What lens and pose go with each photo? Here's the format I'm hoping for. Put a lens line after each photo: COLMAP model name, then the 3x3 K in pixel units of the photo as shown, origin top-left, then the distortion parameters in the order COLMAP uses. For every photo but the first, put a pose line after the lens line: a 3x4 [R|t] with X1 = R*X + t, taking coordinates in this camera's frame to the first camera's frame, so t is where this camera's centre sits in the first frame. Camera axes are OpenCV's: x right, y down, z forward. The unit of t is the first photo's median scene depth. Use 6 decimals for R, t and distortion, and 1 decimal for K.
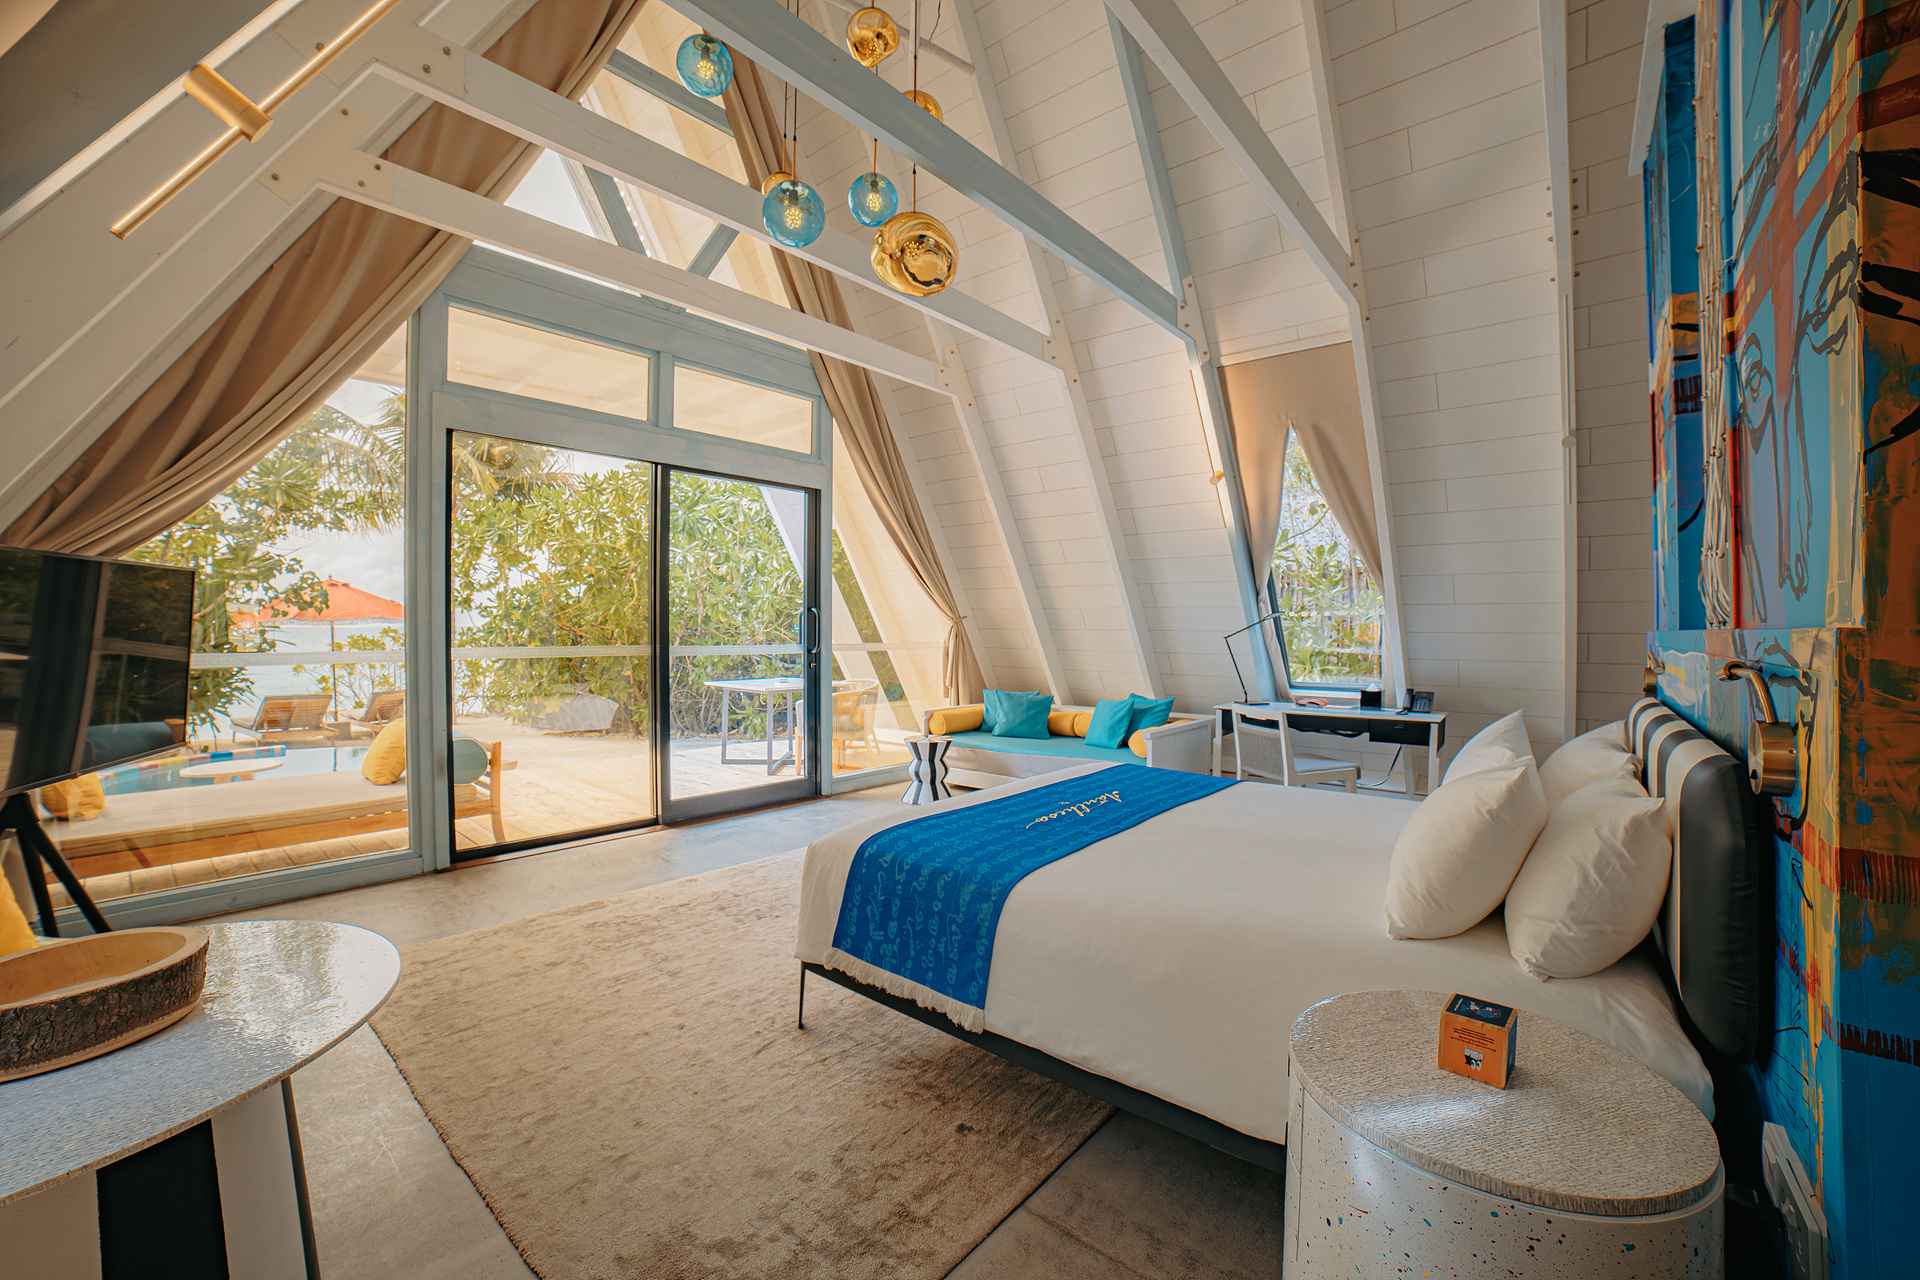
lens RADIAL K [[780.3, 0, 962.8], [0, 780.3, 638.3], [0, 0, 1]] dist [-0.109768, 0.038395]
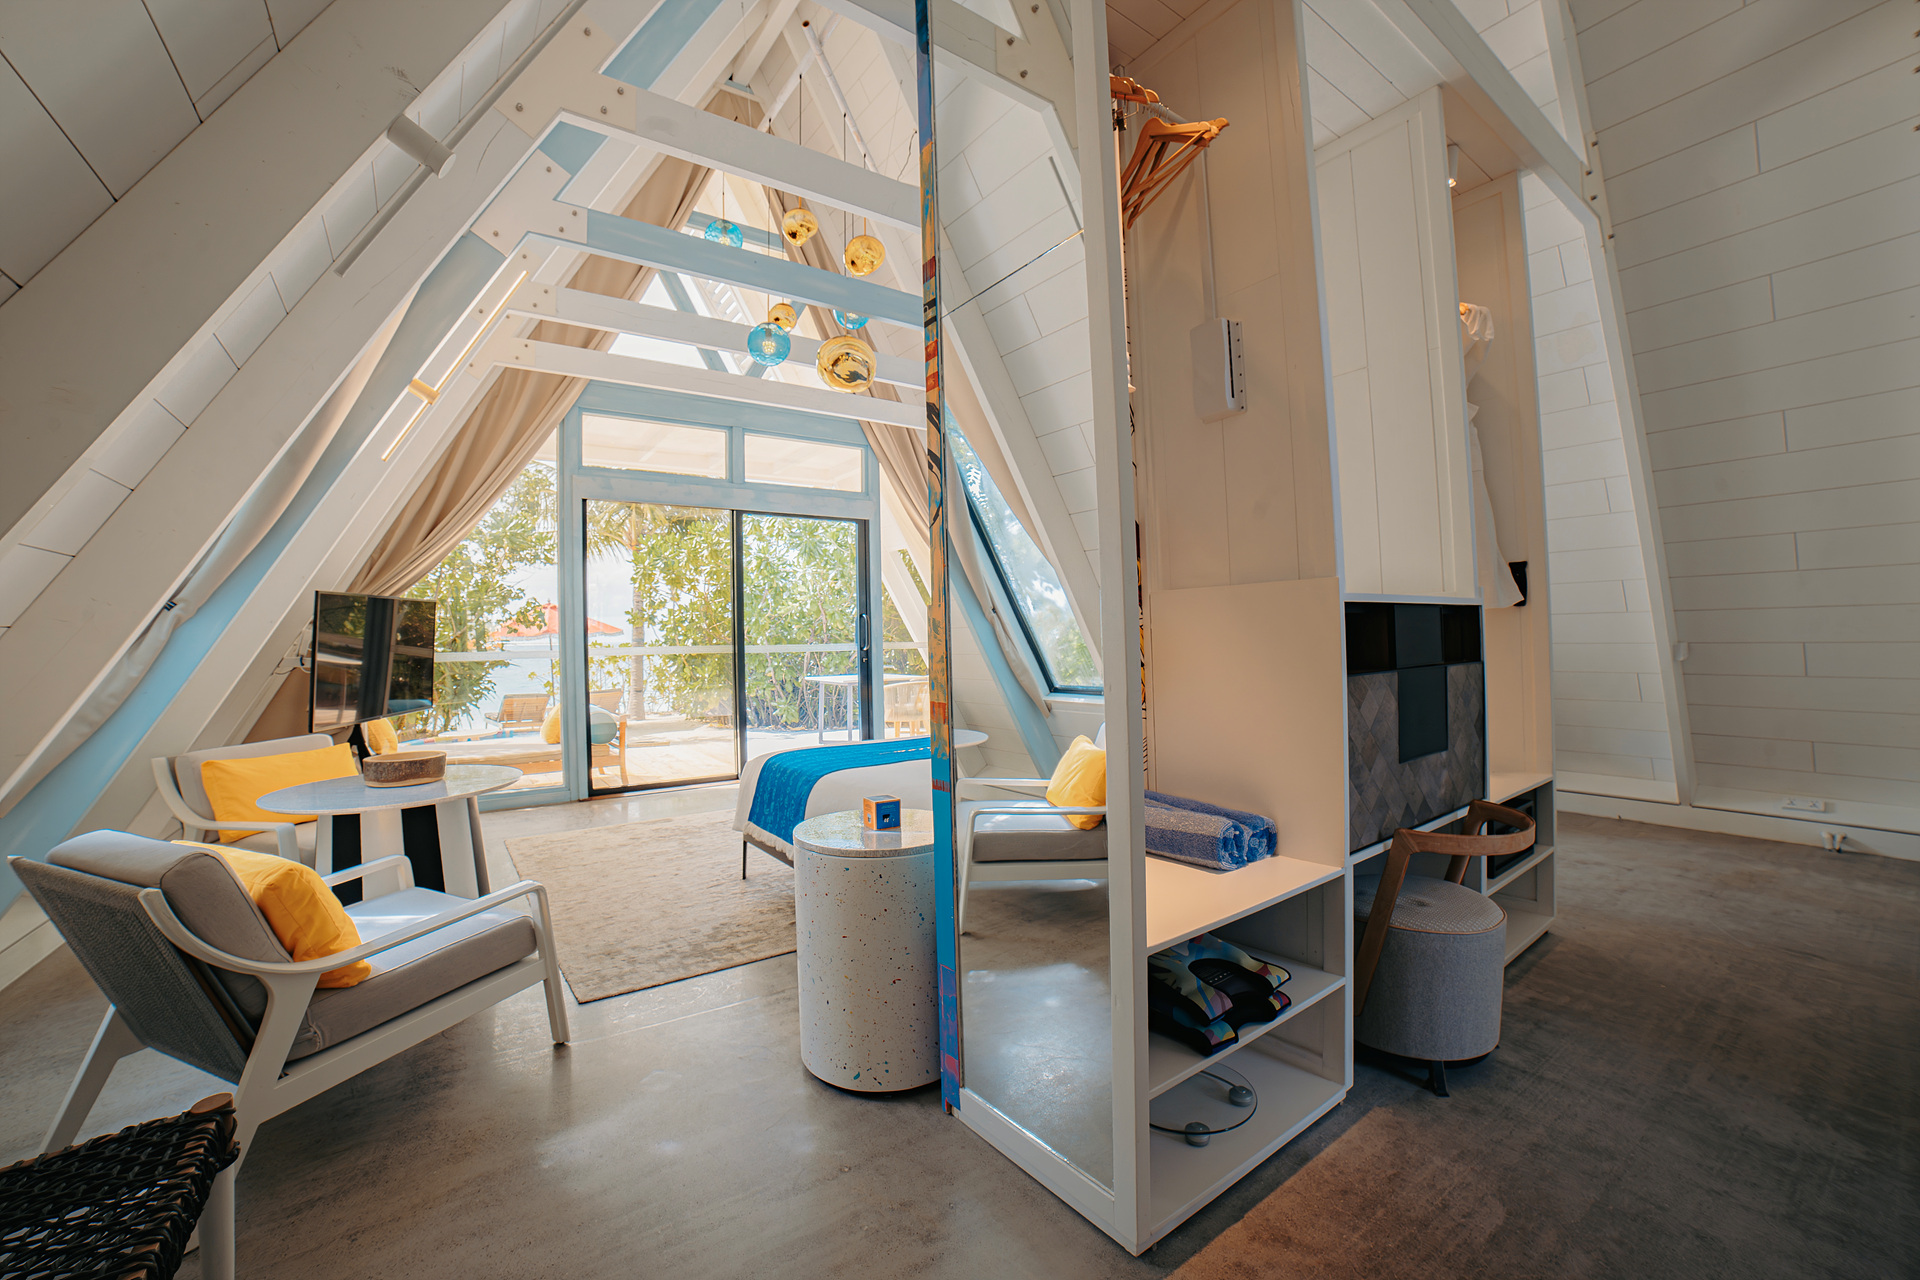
lens RADIAL K [[780.3, 0, 962.8], [0, 780.3, 638.3], [0, 0, 1]] dist [-0.109768, 0.038395]
pose [[0.971341, -0.022279, -0.236644, 0.385667], [0.020324, 0.999736, -0.010696, 0.024385], [0.236820, 0.005580, 0.971537, -0.278313]]
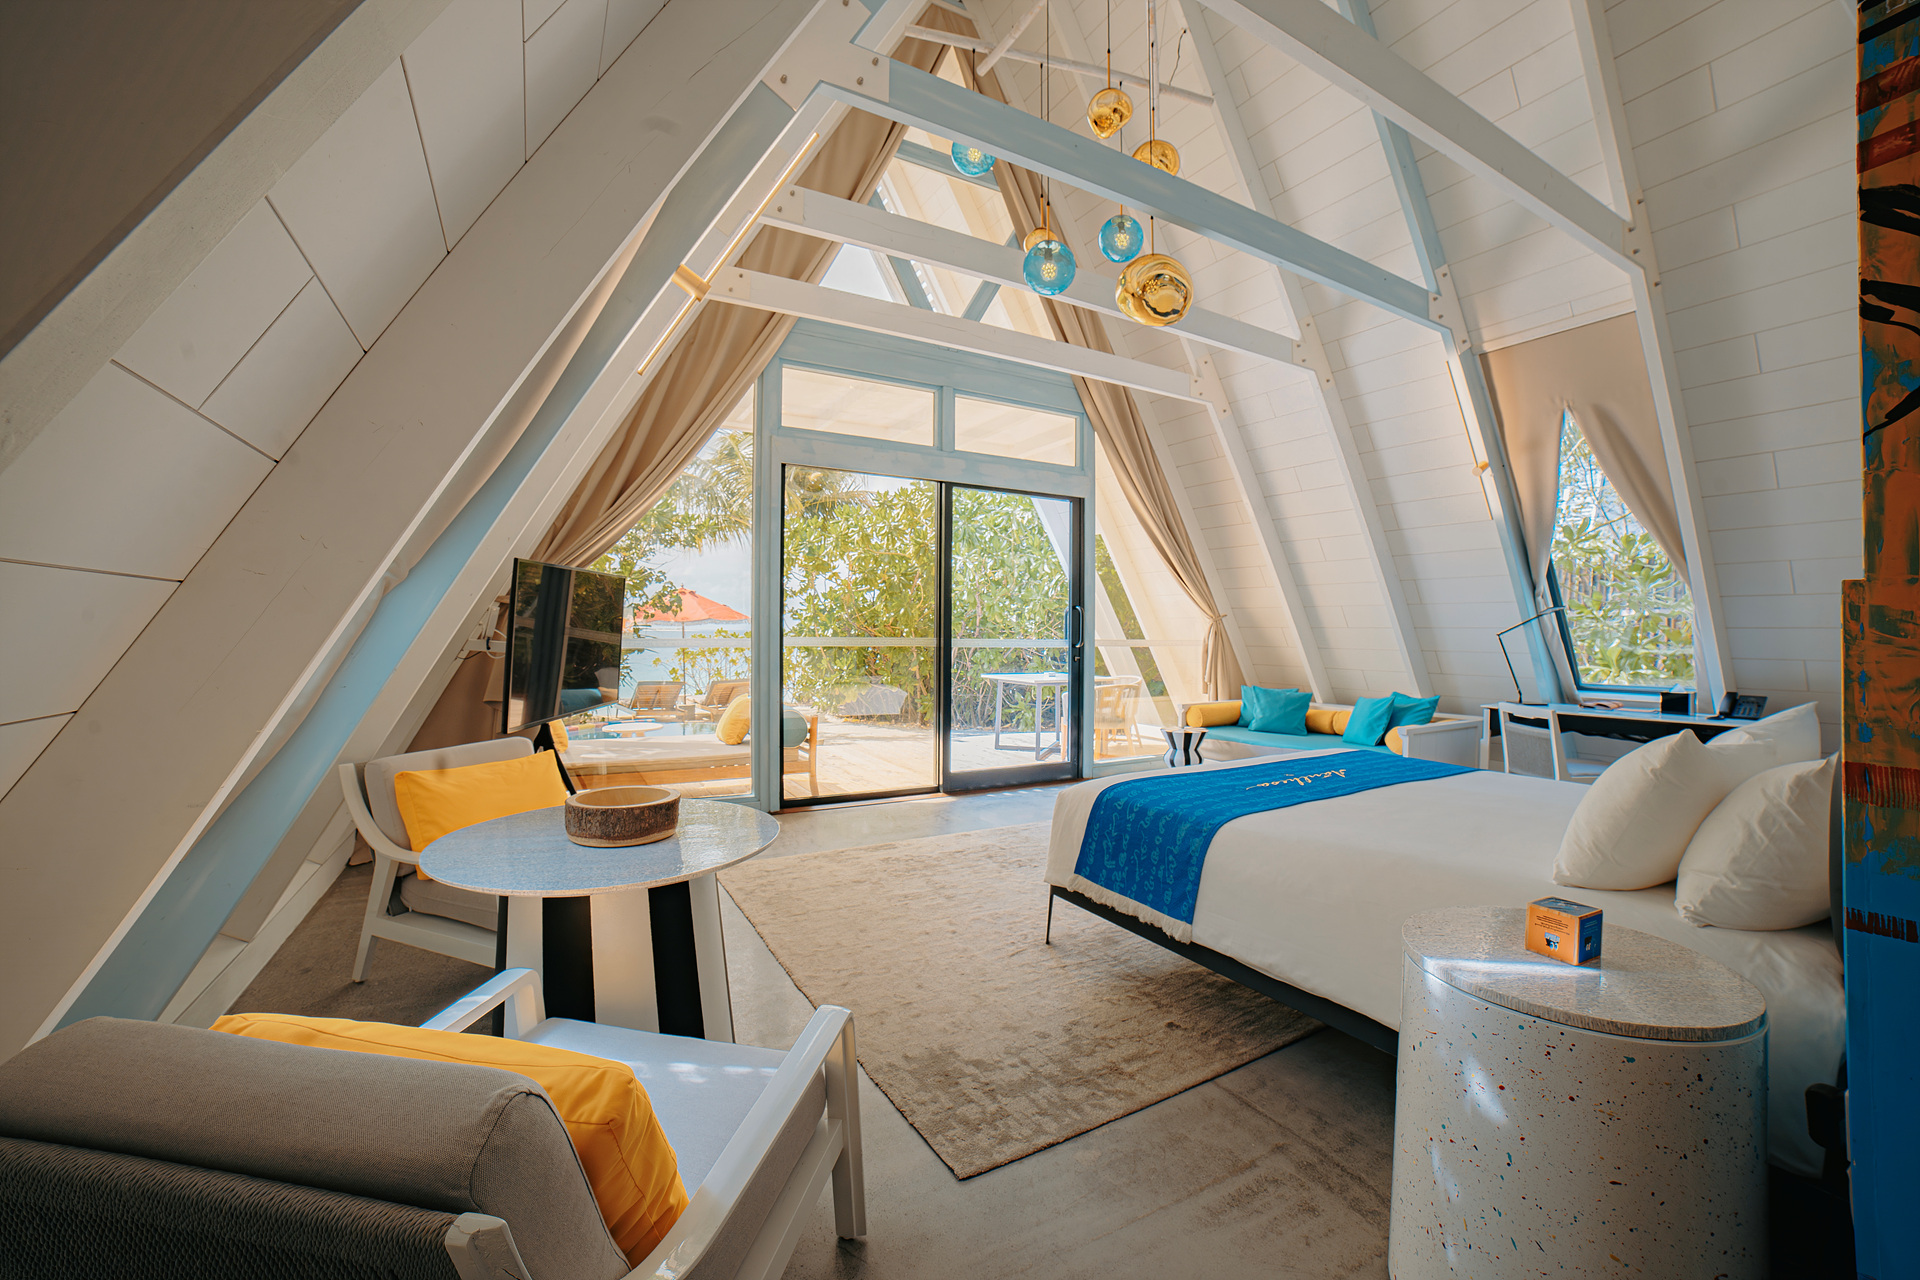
lens RADIAL K [[780.3, 0, 962.8], [0, 780.3, 638.3], [0, 0, 1]] dist [-0.109768, 0.038395]
pose [[0.939609, 0.005925, -0.342199, 0.047354], [-0.008463, 0.999947, -0.005926, 0.020697], [0.342146, 0.008464, 0.939609, -0.129271]]
